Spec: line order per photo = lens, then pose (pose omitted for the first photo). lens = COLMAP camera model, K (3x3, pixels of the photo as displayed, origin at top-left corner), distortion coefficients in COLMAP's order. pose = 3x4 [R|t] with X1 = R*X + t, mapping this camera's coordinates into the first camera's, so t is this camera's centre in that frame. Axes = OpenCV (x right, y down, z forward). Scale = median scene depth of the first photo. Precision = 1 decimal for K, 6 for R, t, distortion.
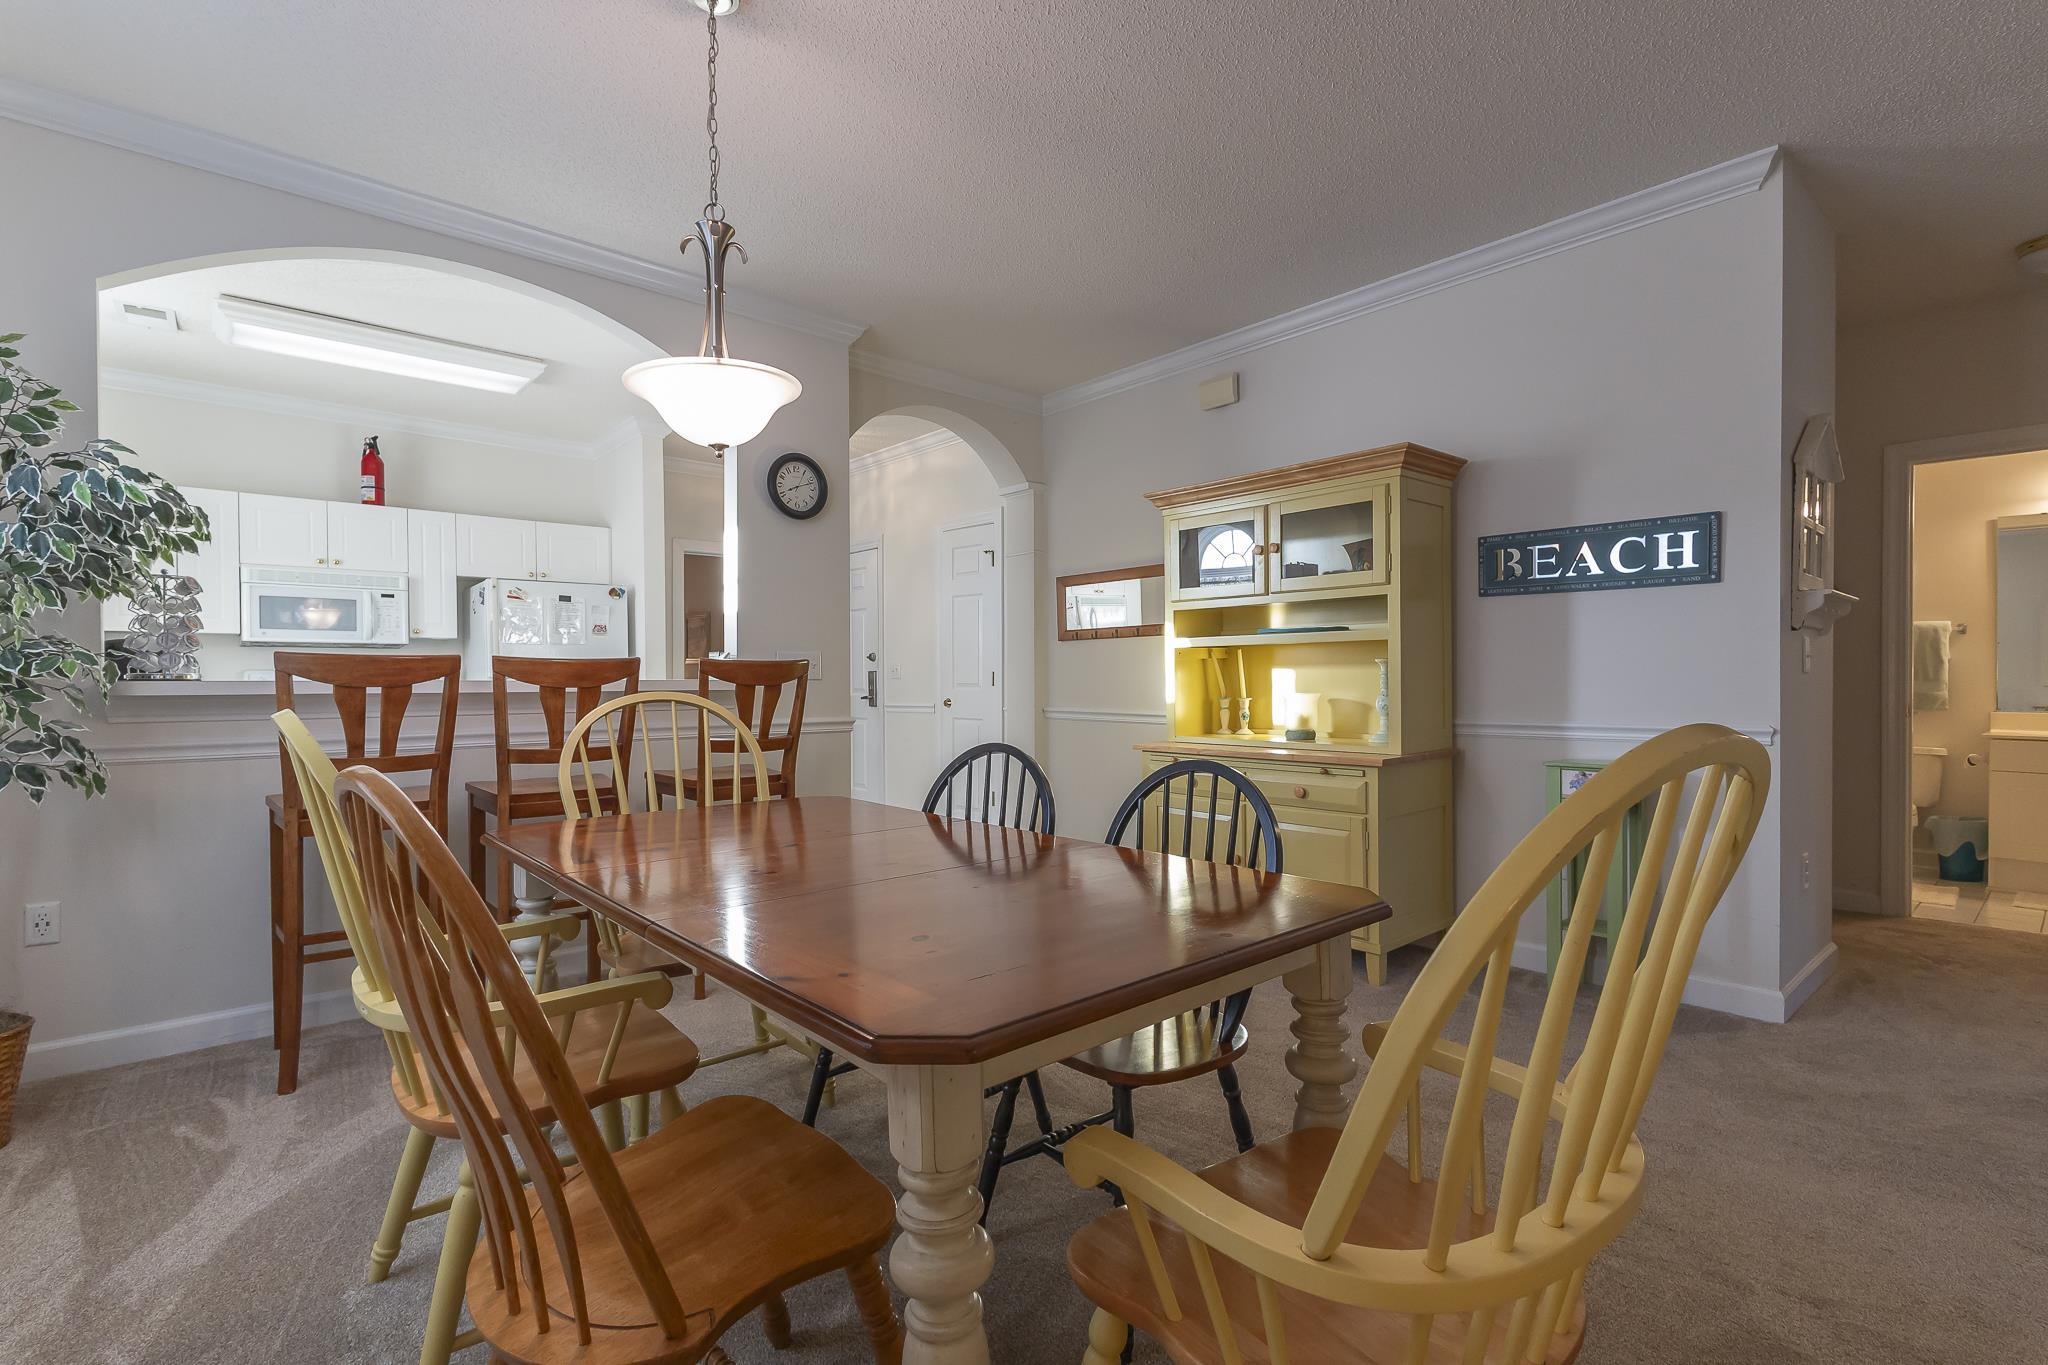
lens RADIAL K [[958.7, 0, 1010.5], [0, 958.7, 676.7], [0, 0, 1]] dist [0.000760, -0.000069]
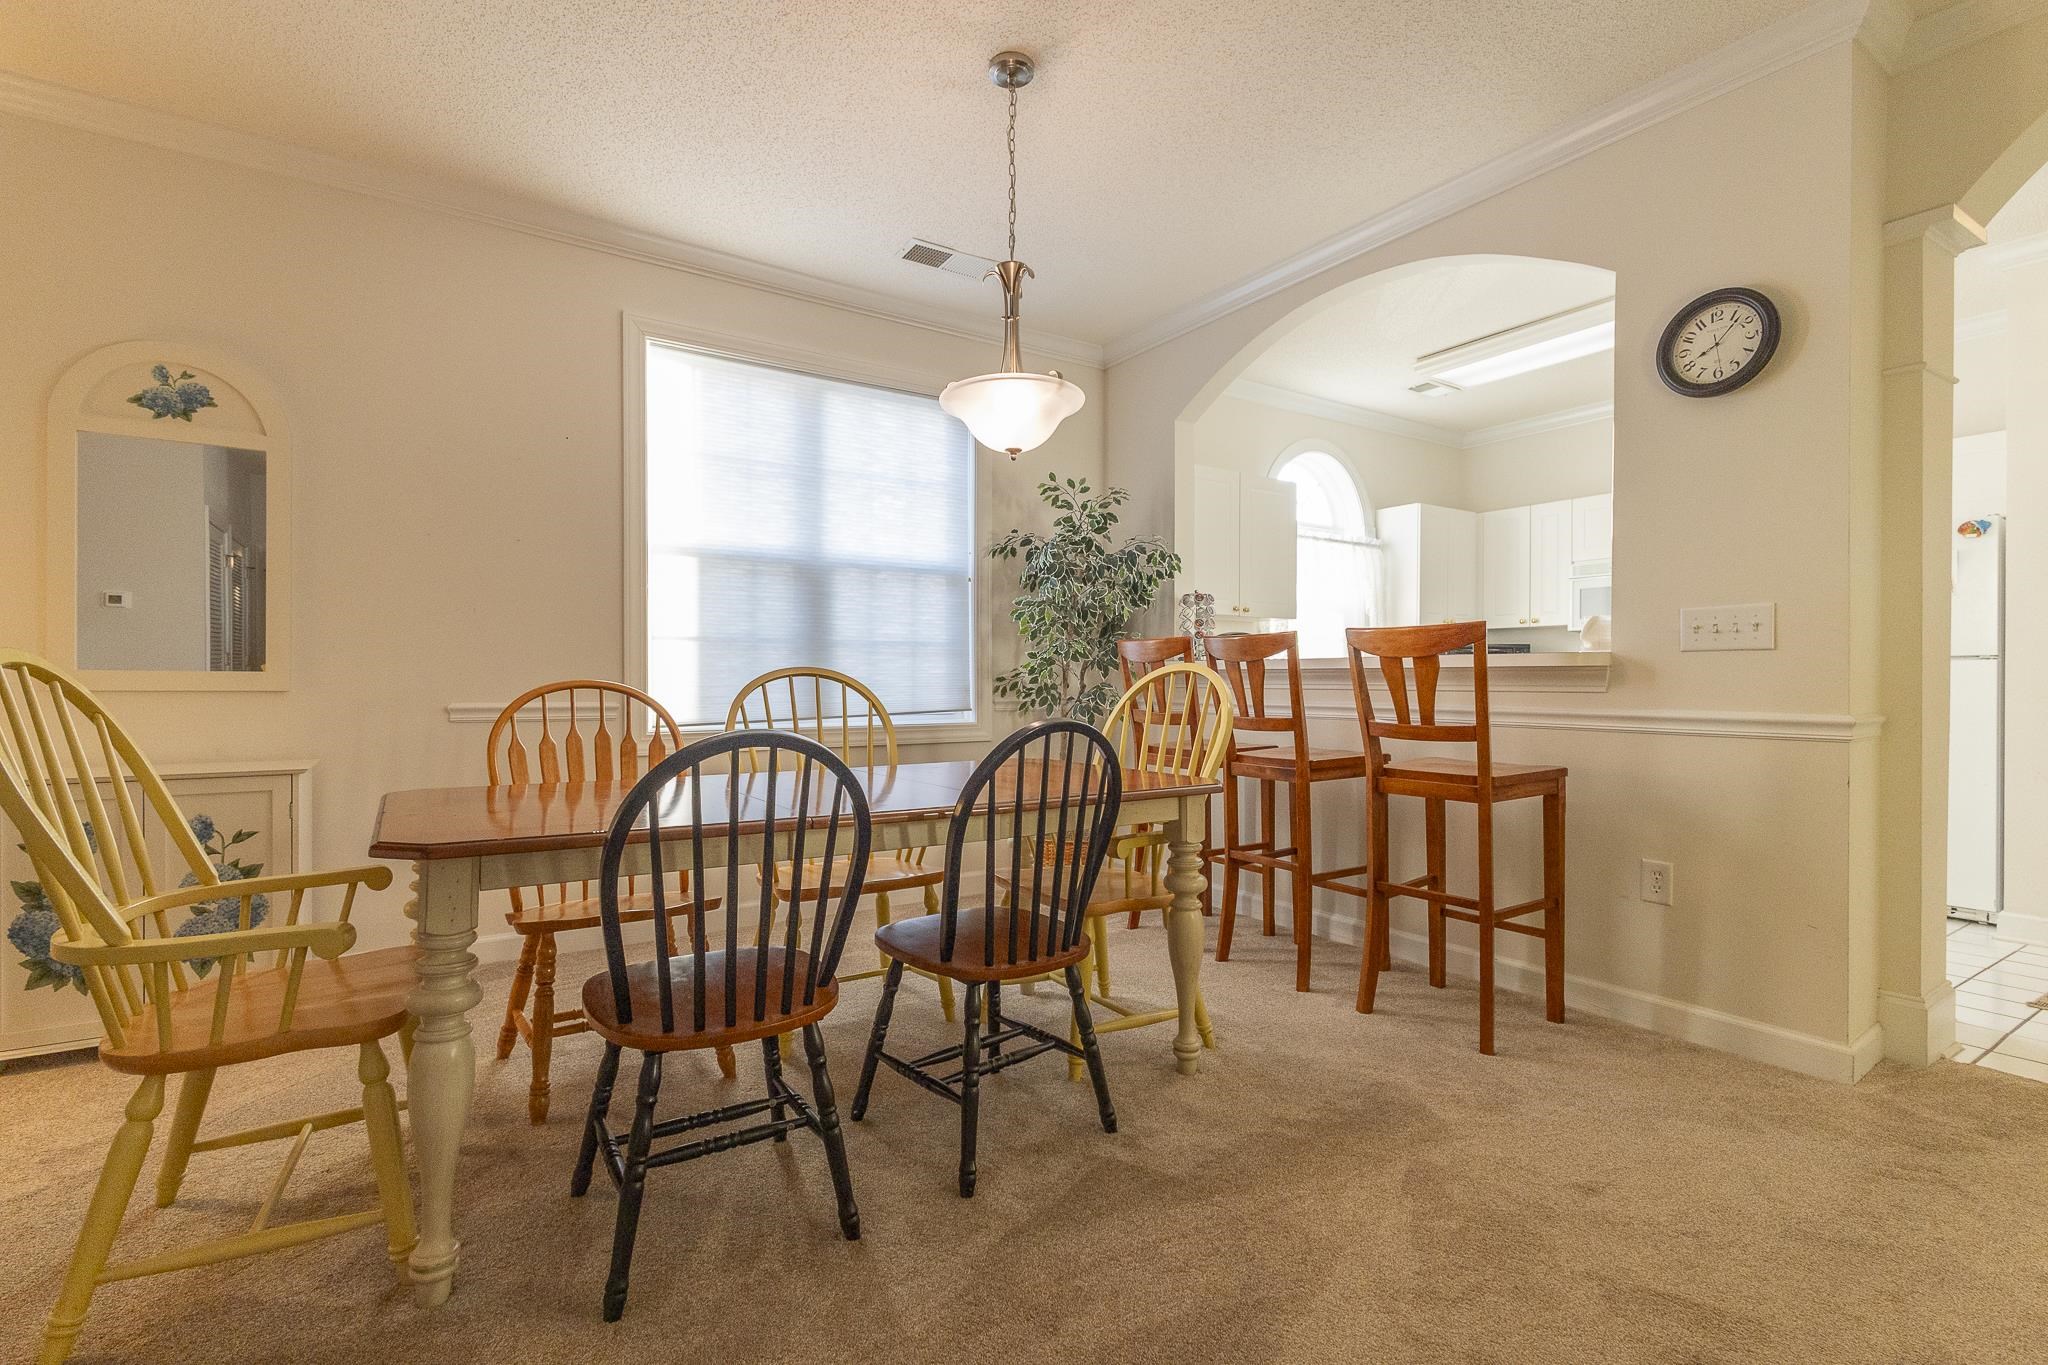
lens RADIAL K [[947.1, 0, 1025.9], [0, 947.1, 686.3], [0, 0, 1]] dist [0.009272, -0.000556]
pose [[-0.139382, 0.008267, -0.990204, 0.448422], [-0.000723, 0.999964, 0.008450, 0.021247], [0.990238, 0.001894, -0.139371, 0.618438]]
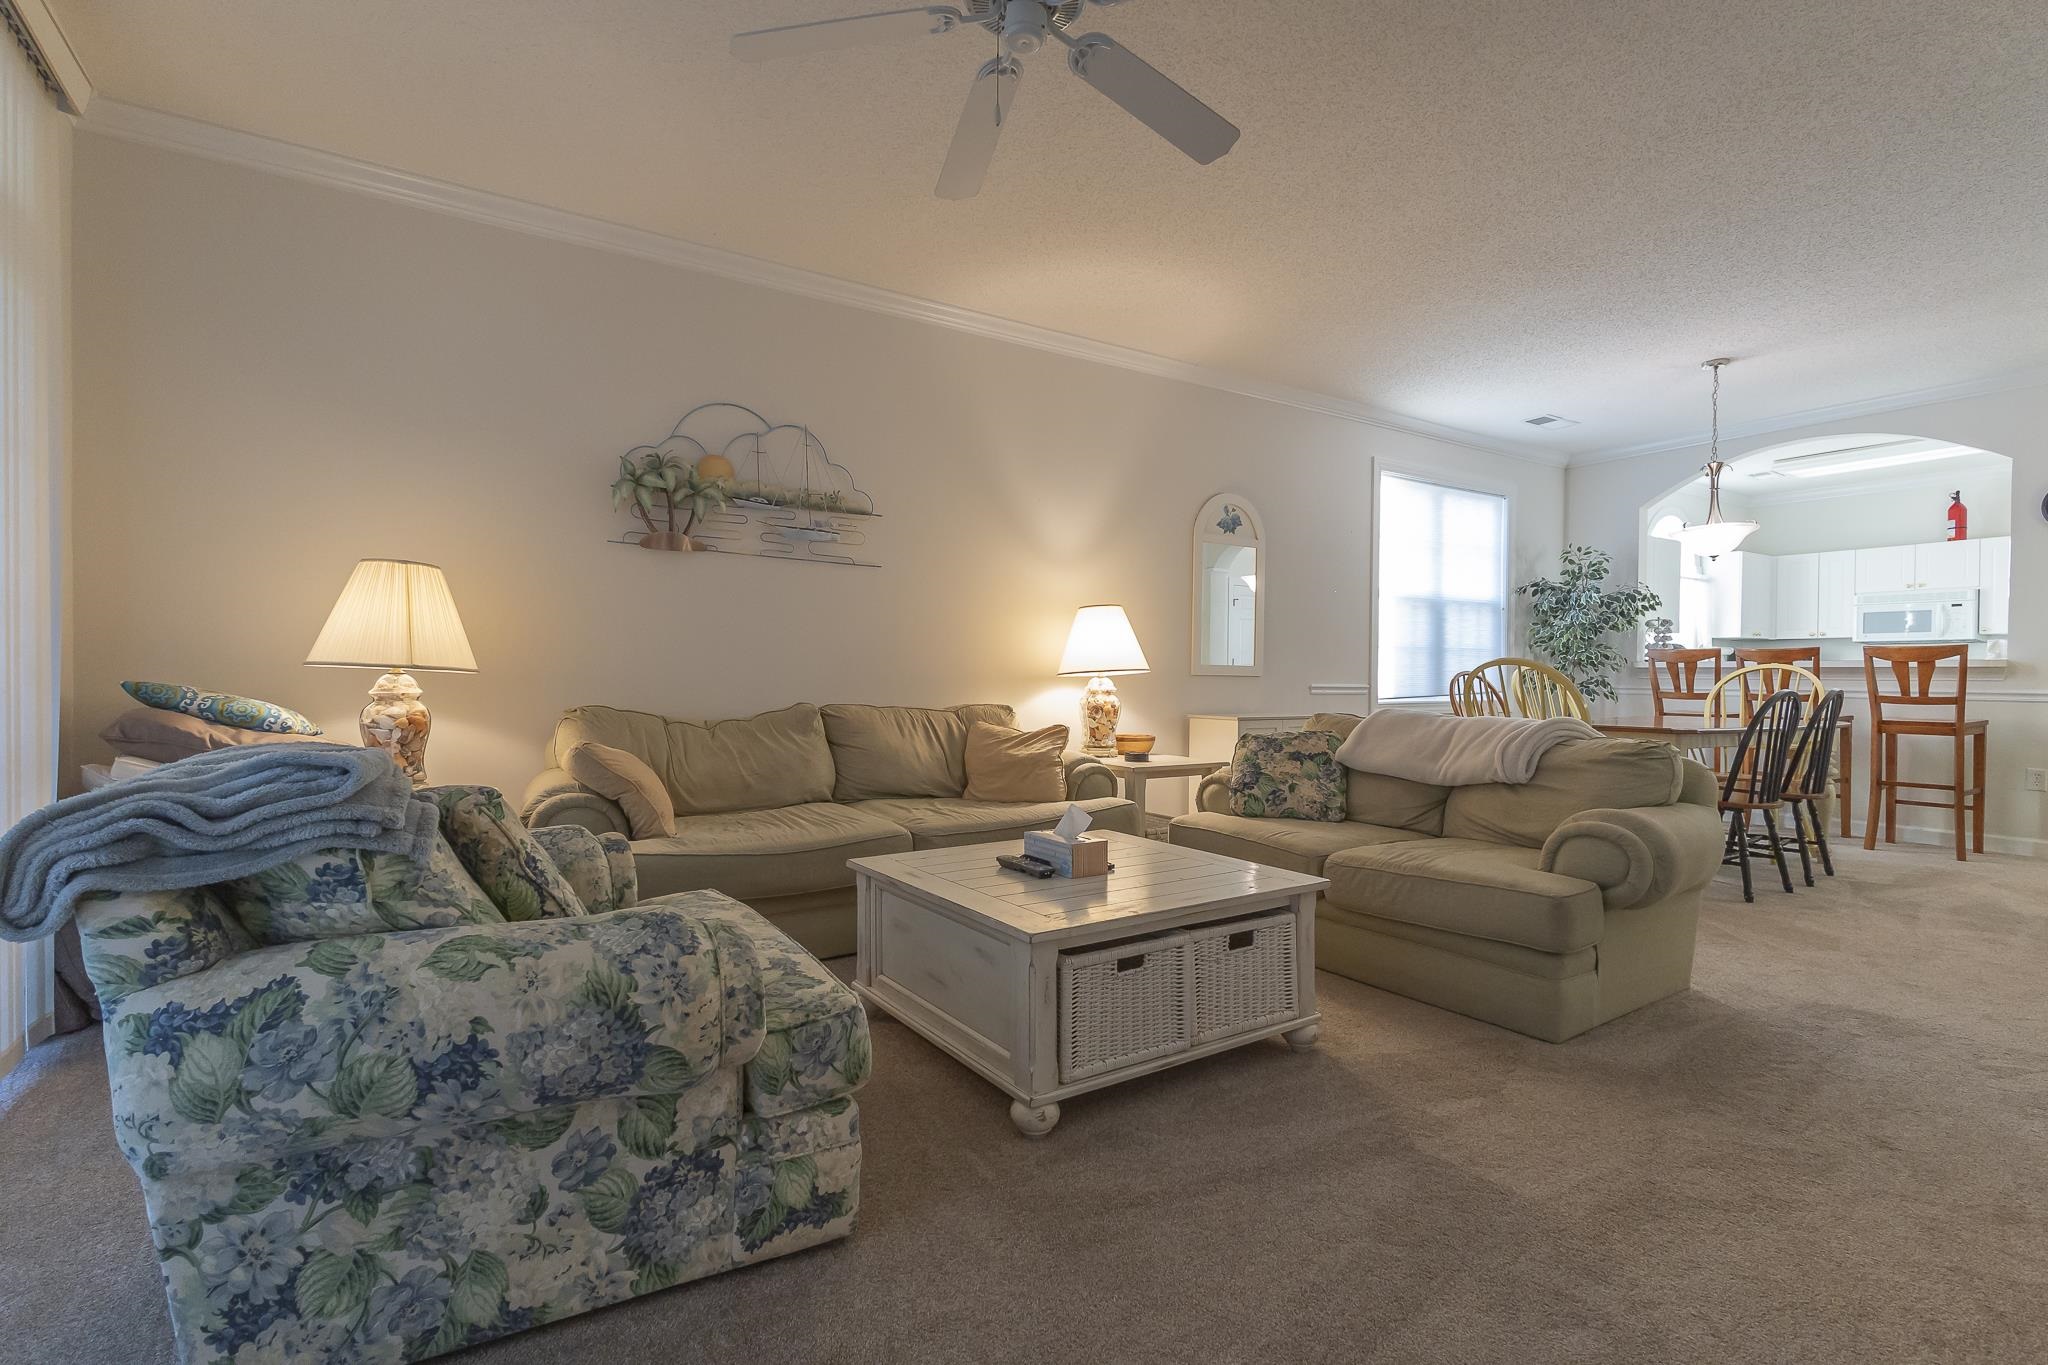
lens RADIAL K [[947.1, 0, 1025.9], [0, 947.1, 686.3], [0, 0, 1]] dist [0.009272, -0.000556]
pose [[-0.153775, 0.013145, -0.988018, 1.178034], [-0.006273, 0.999878, 0.014279, 0.028318], [0.988086, 0.008394, -0.153674, -0.154634]]
